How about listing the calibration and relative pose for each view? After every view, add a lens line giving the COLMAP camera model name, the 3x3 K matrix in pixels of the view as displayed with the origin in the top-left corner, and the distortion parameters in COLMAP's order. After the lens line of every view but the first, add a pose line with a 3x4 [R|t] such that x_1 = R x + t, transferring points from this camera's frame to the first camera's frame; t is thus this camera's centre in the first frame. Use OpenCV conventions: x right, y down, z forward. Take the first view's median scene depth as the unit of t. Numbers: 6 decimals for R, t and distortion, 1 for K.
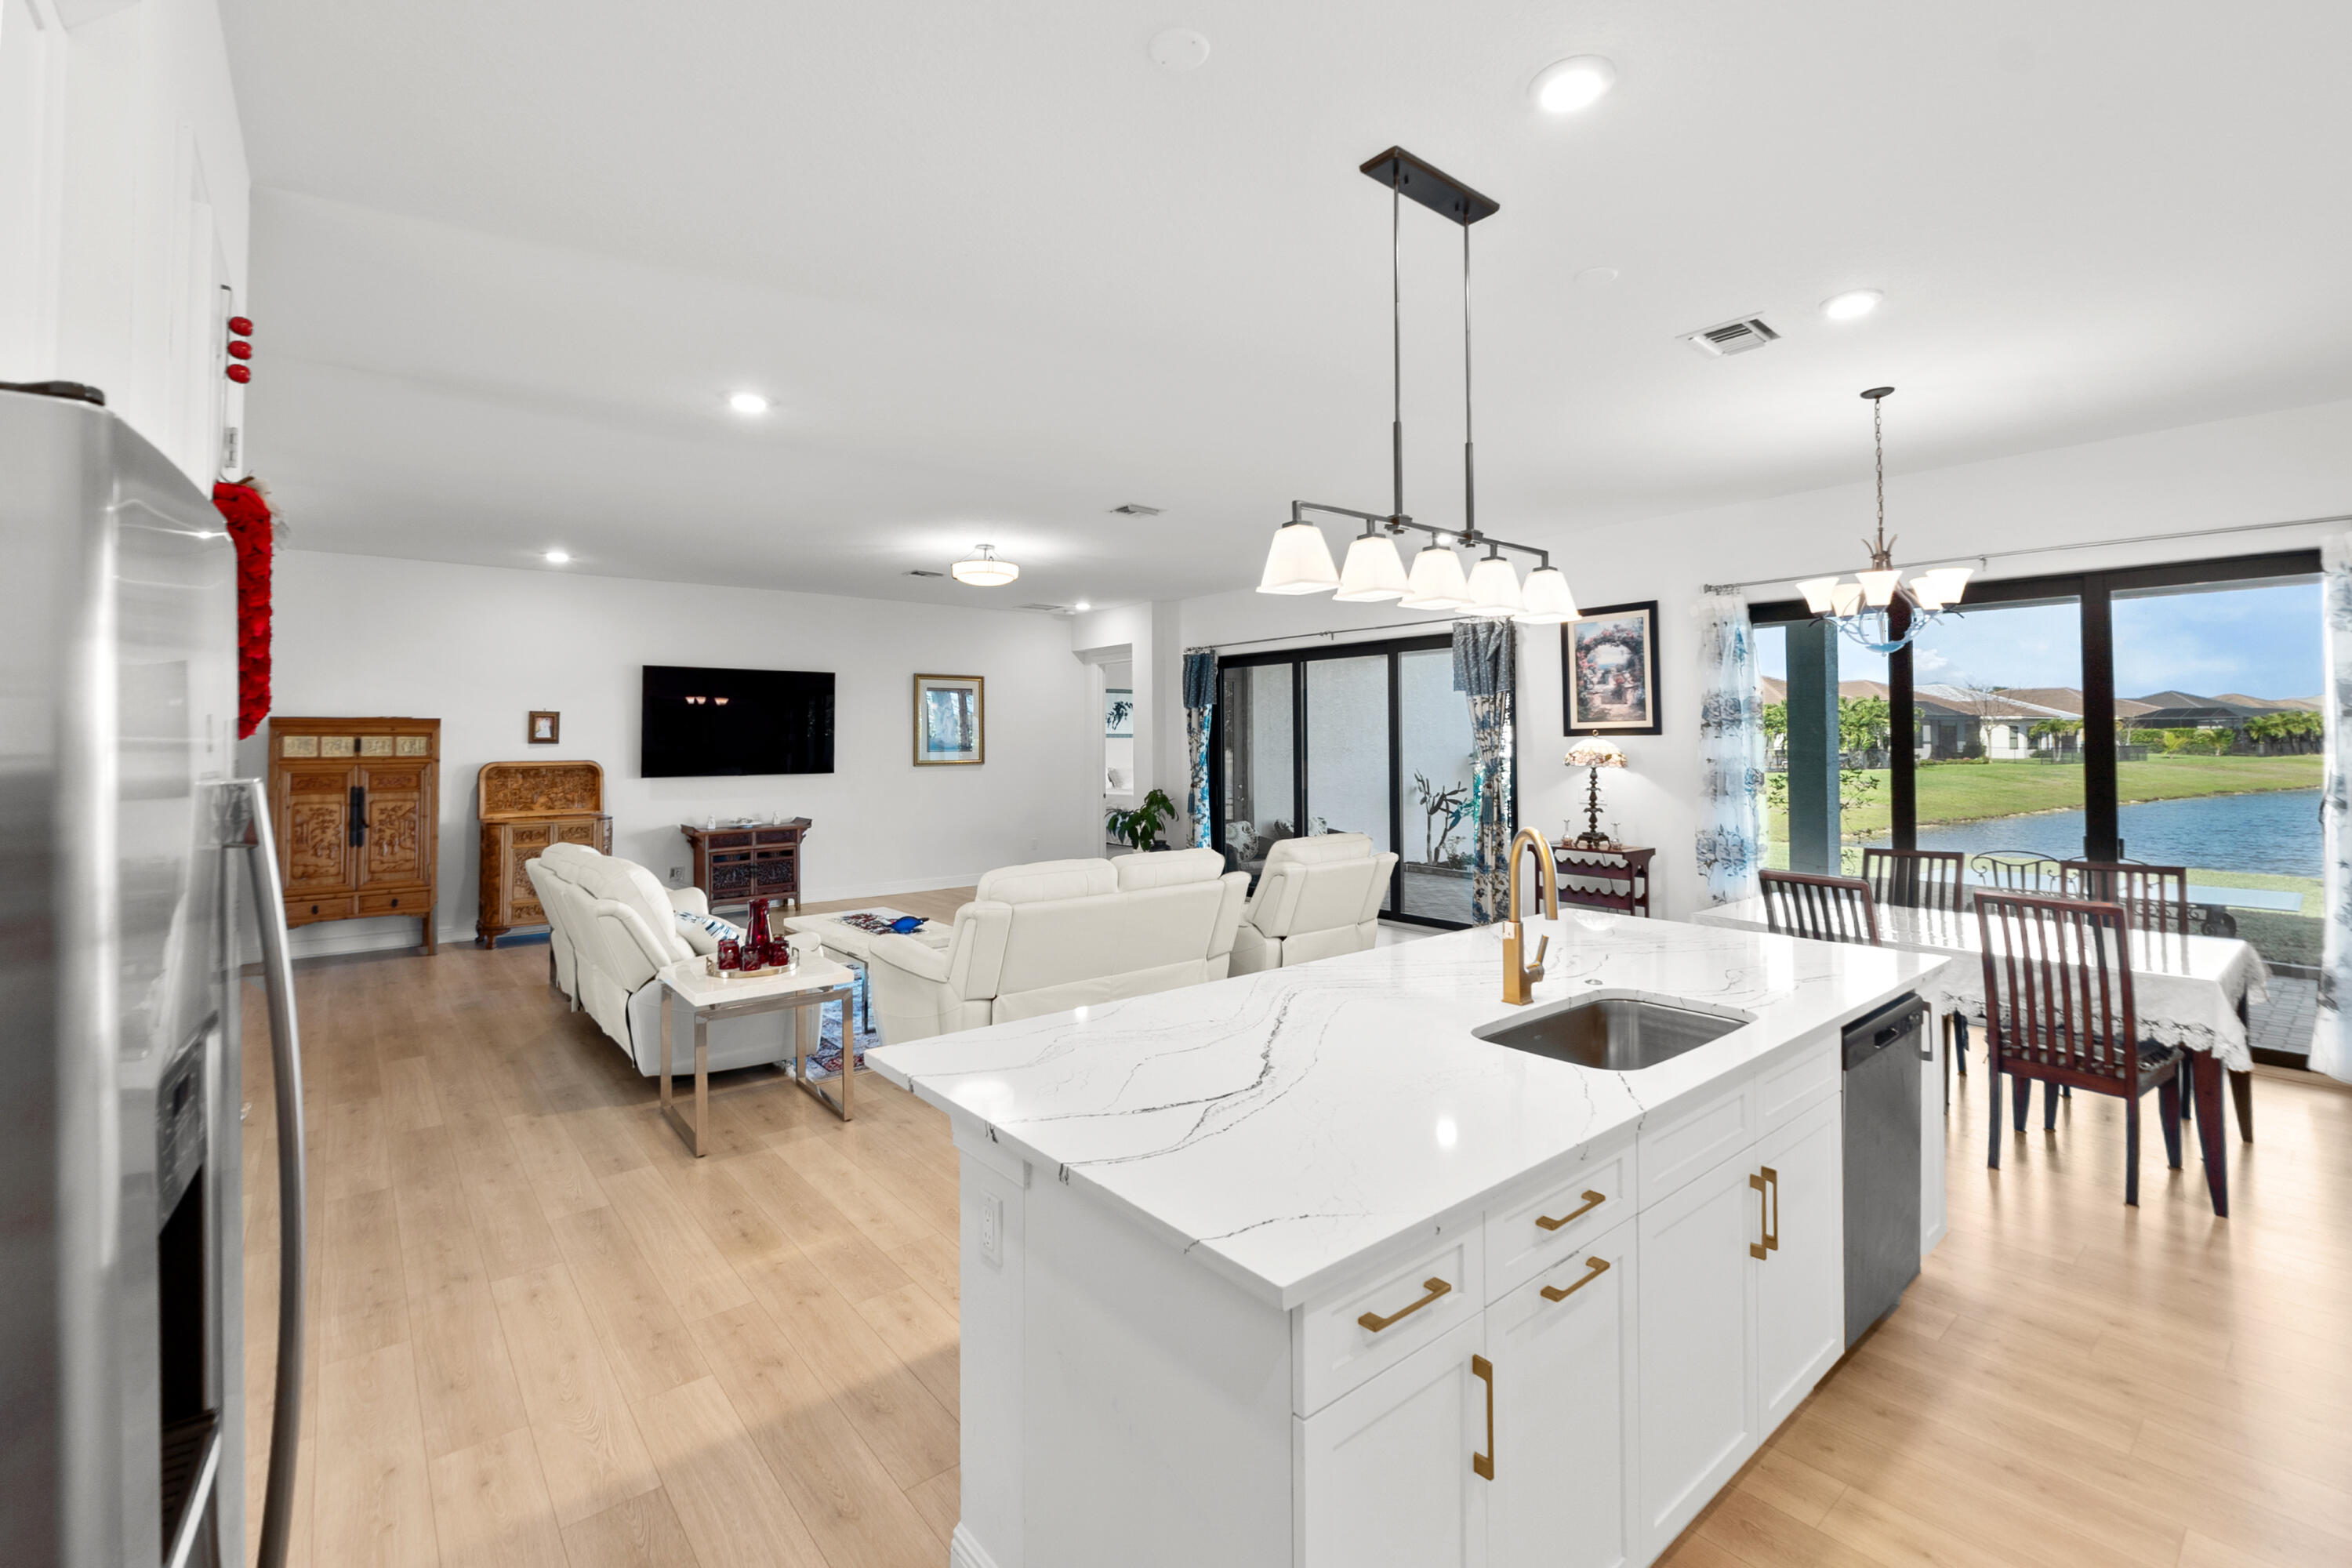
lens RADIAL K [[1015.6, 0, 1174.0], [0, 1015.6, 719.2], [0, 0, 1]] dist [-0.001954, 0.000019]
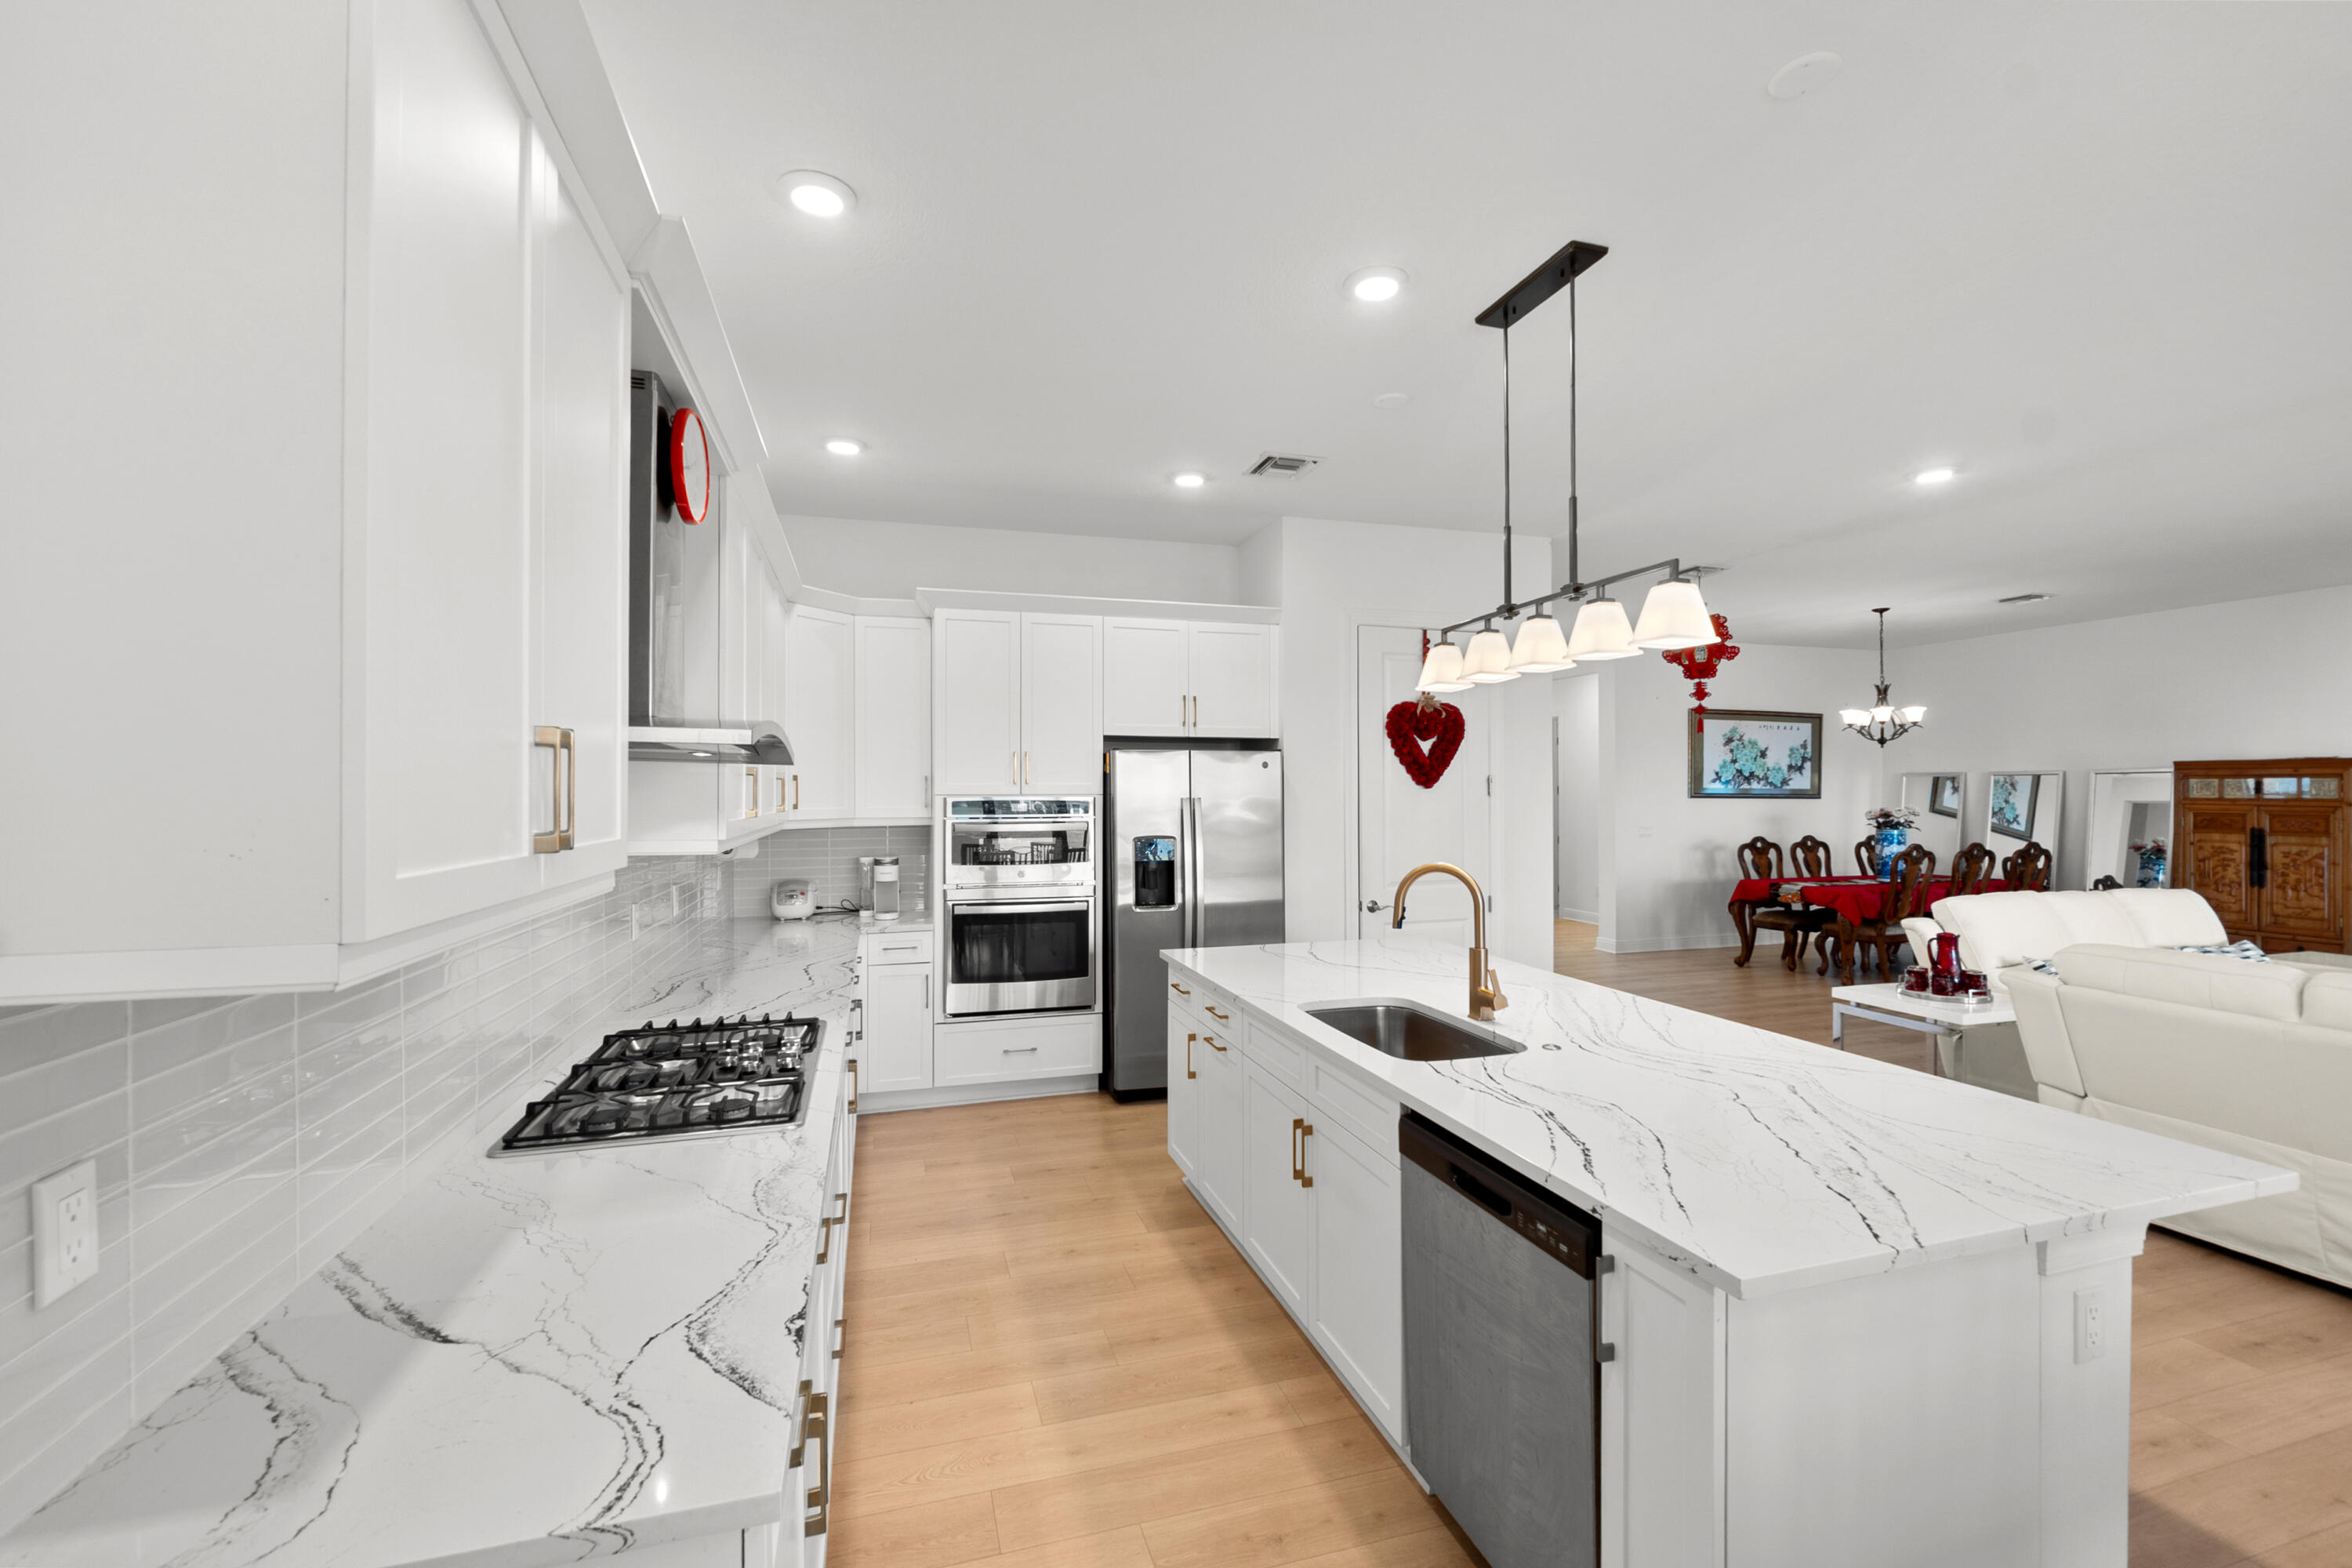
lens RADIAL K [[994.2, 0, 1182.0], [0, 994.2, 782.2], [0, 0, 1]] dist [-0.001825, 0.000064]
pose [[-0.378691, -0.000228, -0.925523, 0.505788], [0.023649, 0.999671, -0.009923, 0.005048], [0.925221, -0.025645, -0.378561, 0.375425]]
